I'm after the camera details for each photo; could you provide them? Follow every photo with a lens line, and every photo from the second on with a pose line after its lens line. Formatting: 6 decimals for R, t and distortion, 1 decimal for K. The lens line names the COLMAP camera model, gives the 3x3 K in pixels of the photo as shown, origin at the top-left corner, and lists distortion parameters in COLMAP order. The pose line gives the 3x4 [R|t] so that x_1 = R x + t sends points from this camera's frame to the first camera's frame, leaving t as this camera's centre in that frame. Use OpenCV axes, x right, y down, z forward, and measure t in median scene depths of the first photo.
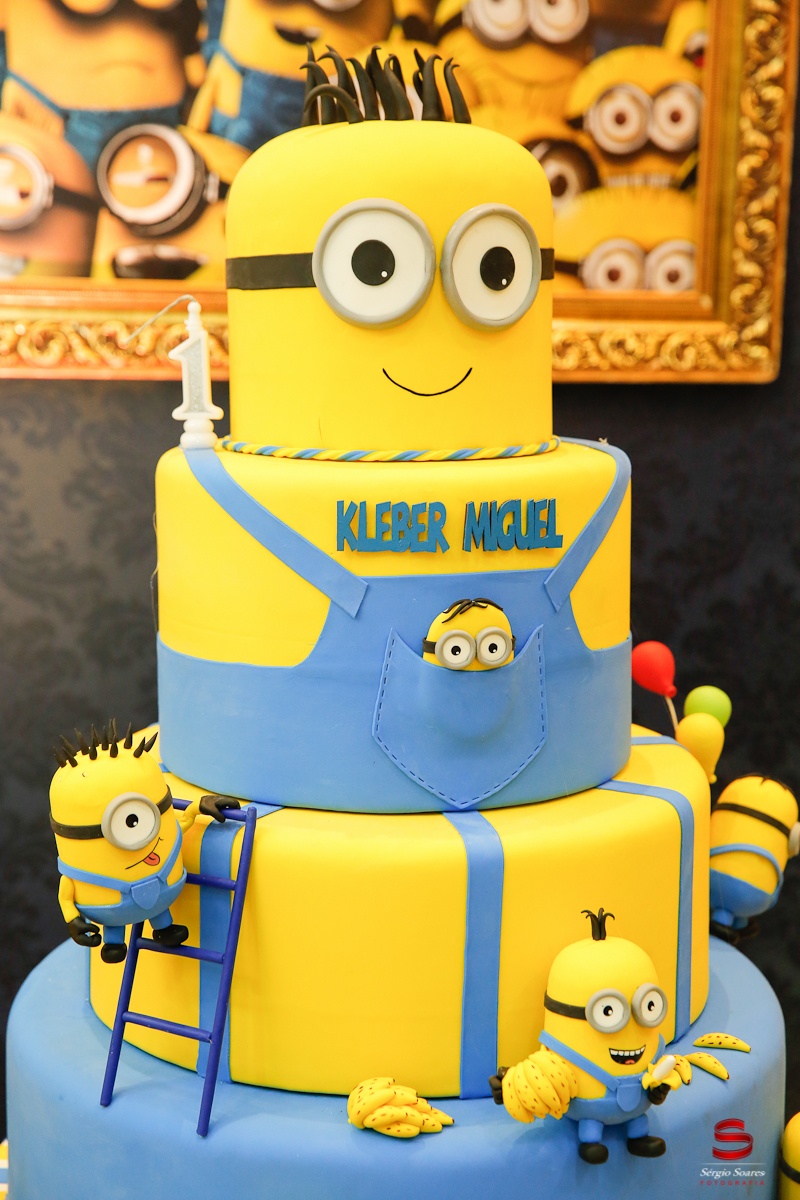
lens RADIAL K [[1919.9, 0, 400.0], [0, 1919.9, 600.0], [0, 0, 1]] dist [0.175707, -0.012362]
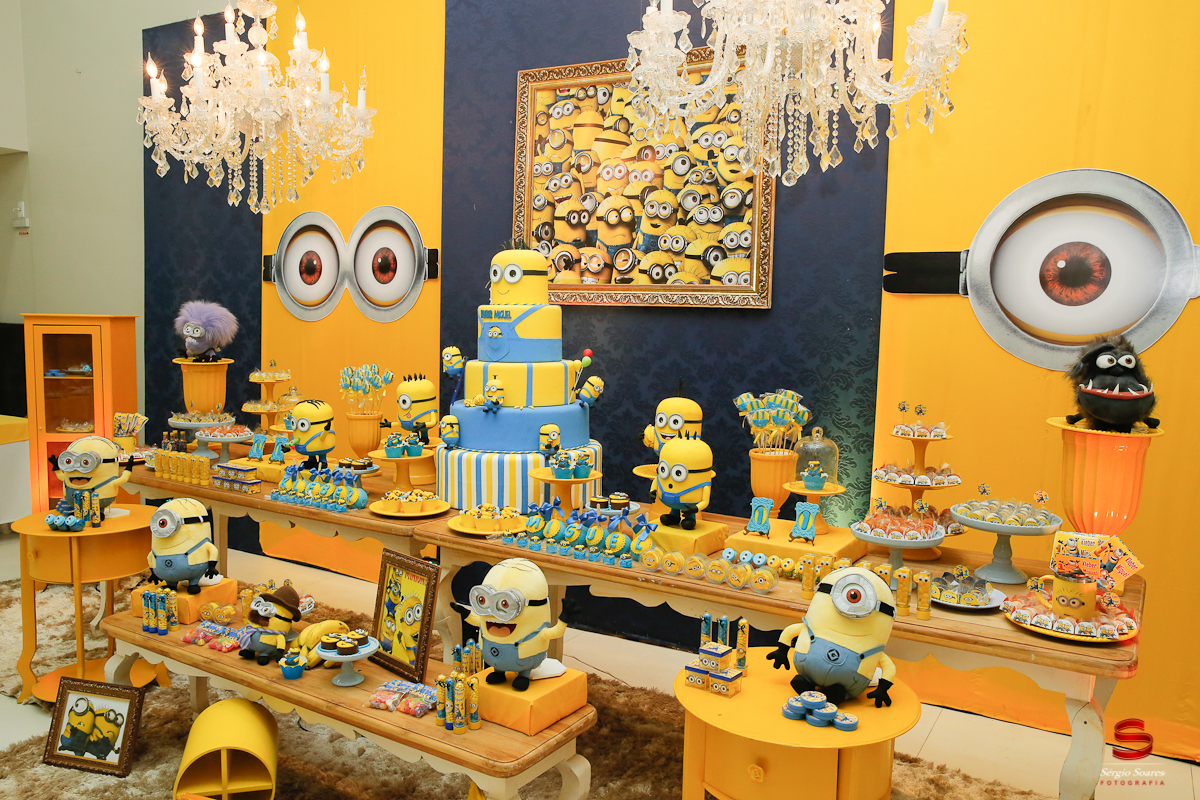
lens RADIAL K [[927.8, 0, 600.0], [0, 927.8, 400.0], [0, 0, 1]] dist [-0.085300, 0.093658]
pose [[0.708333, 0.067112, -0.702681, 1.282243], [-0.117149, 0.992842, -0.023266, 0.142211], [0.696090, 0.098798, 0.711125, -0.456485]]
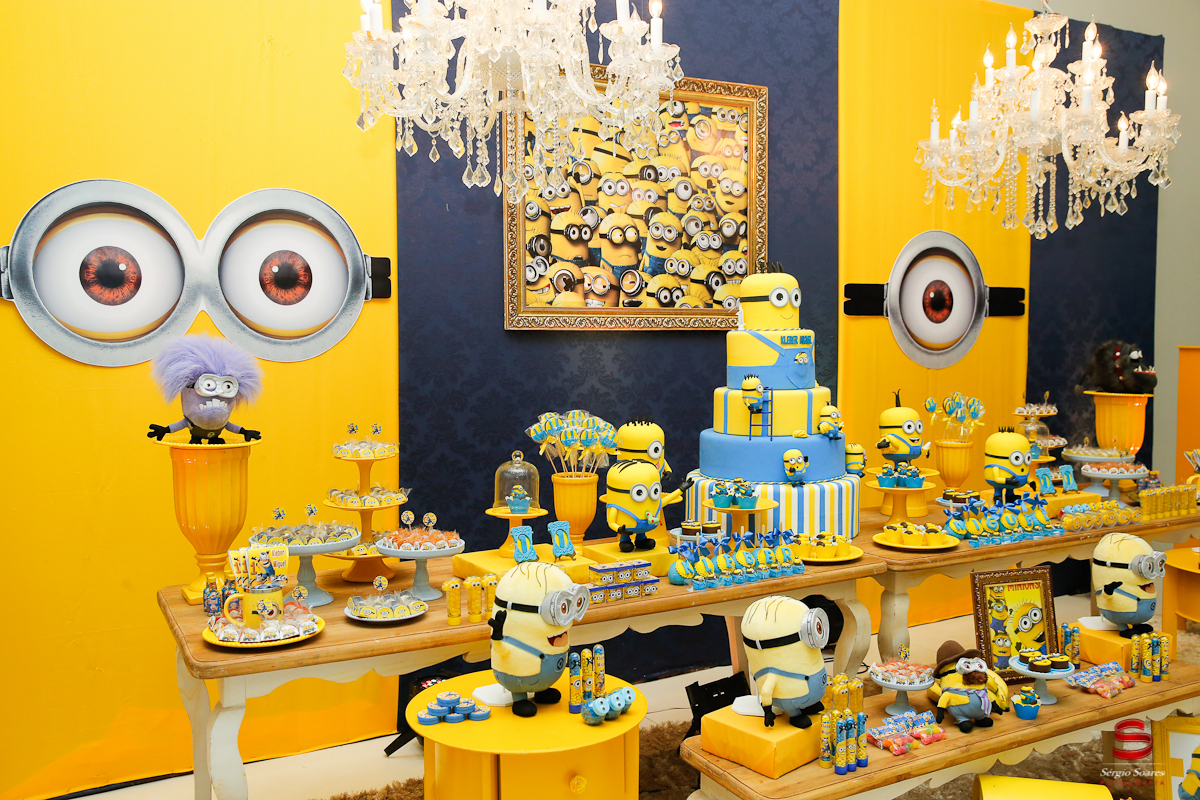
lens RADIAL K [[1017.9, 0, 600.0], [0, 1017.9, 400.0], [0, 0, 1]] dist [-0.045650, 0.076574]
pose [[0.963907, -0.038750, 0.263404, -0.754928], [0.062806, 0.994524, -0.083529, 0.200000], [-0.258725, 0.097057, 0.961062, -0.995434]]
